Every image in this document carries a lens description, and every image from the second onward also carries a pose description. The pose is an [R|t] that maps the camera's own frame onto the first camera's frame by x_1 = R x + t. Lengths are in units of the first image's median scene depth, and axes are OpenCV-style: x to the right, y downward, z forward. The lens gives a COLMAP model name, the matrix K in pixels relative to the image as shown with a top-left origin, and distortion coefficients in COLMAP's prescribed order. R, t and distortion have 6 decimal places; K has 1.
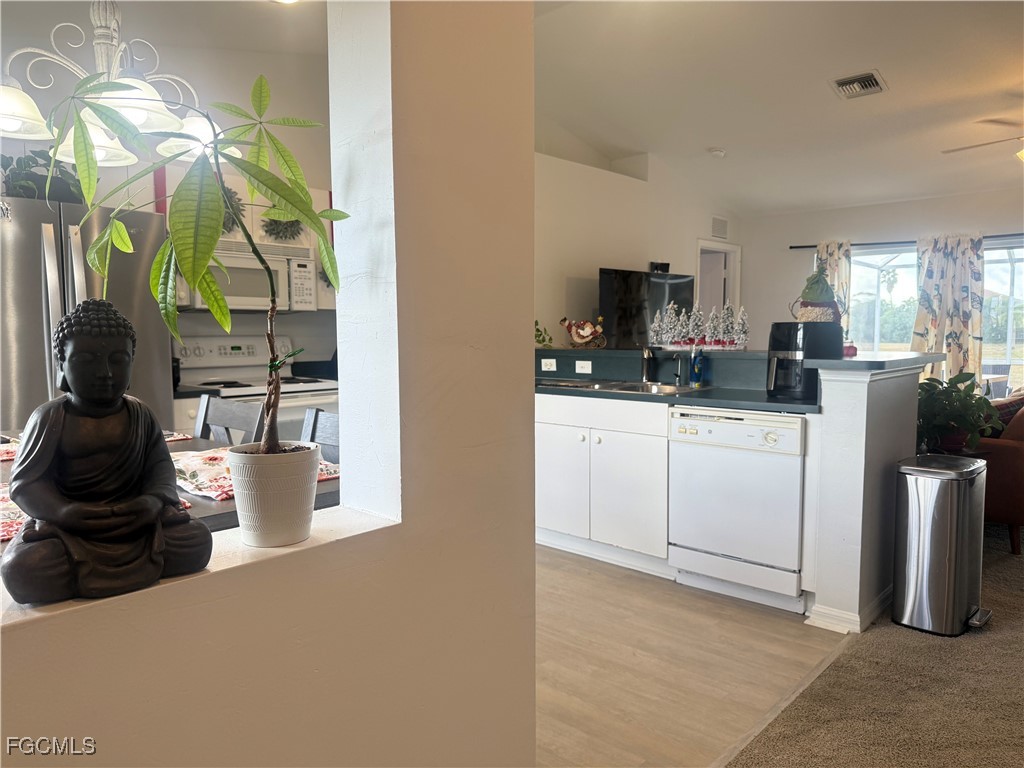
lens RADIAL K [[725.7, 0, 512.0], [0, 725.7, 384.0], [0, 0, 1]] dist [-0.006429, -0.000872]
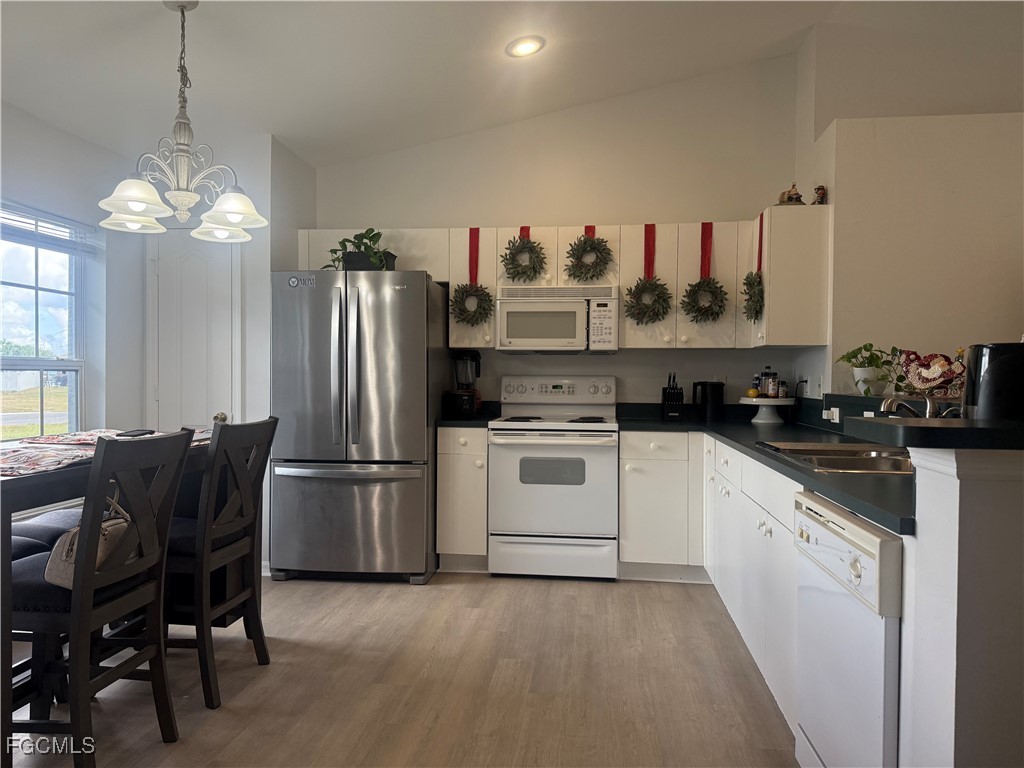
lens RADIAL K [[725.7, 0, 512.0], [0, 725.7, 384.0], [0, 0, 1]] dist [-0.006429, -0.000872]
pose [[0.589125, 0.014365, -0.807914, 0.439703], [-0.060504, 0.997819, -0.026378, -0.021565], [0.805774, 0.064422, 0.588709, 0.321241]]
